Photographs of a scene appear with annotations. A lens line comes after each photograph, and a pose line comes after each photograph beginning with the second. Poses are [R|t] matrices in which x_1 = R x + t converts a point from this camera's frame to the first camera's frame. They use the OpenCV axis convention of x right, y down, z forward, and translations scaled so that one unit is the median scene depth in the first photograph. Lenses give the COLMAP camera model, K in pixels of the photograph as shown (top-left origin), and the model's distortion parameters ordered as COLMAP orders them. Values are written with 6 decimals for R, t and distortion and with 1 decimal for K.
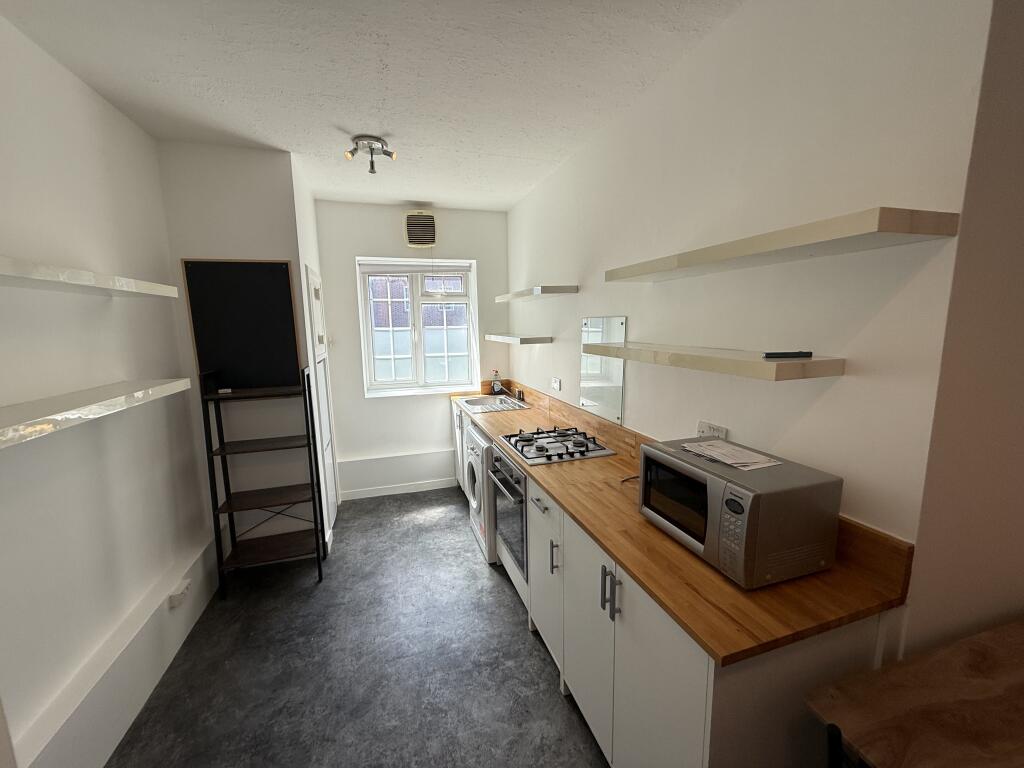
lens RADIAL K [[408.1, 0, 510.7], [0, 408.1, 383.9], [0, 0, 1]] dist [-0.000794, -0.000049]
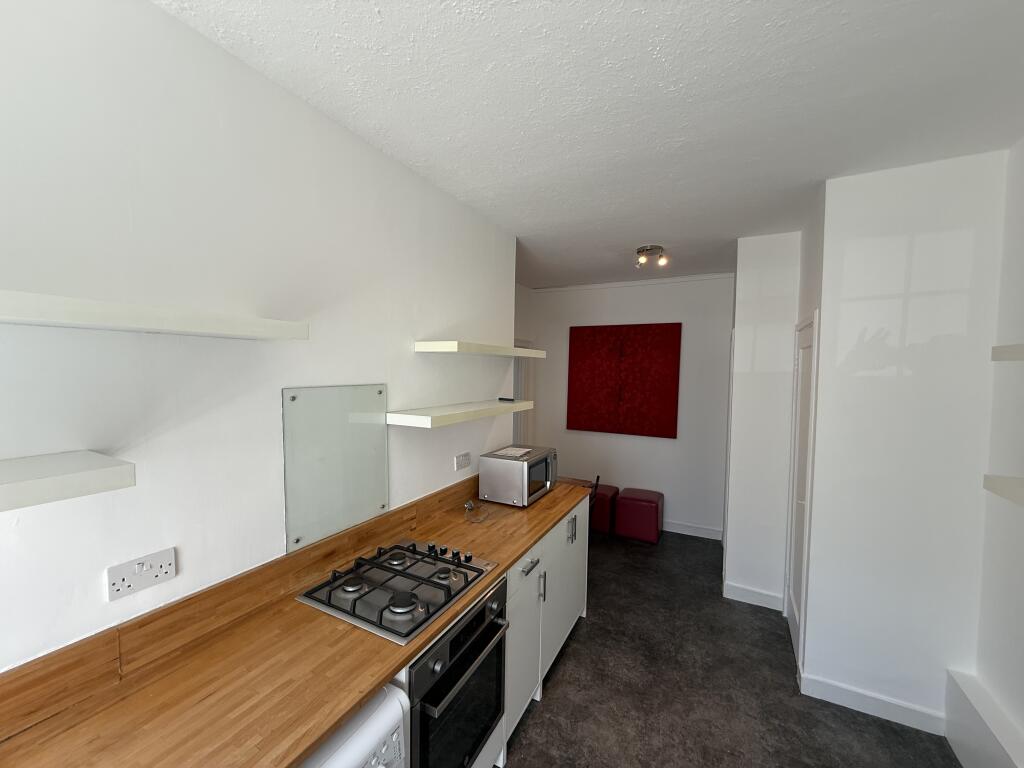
lens RADIAL K [[408.1, 0, 510.9], [0, 408.1, 386.3], [0, 0, 1]] dist [-0.000794, -0.000049]
pose [[-0.703384, -0.026481, 0.710317, -0.569476], [0.103917, 0.984738, 0.139615, -0.278356], [-0.703173, 0.172017, -0.689897, 1.562099]]
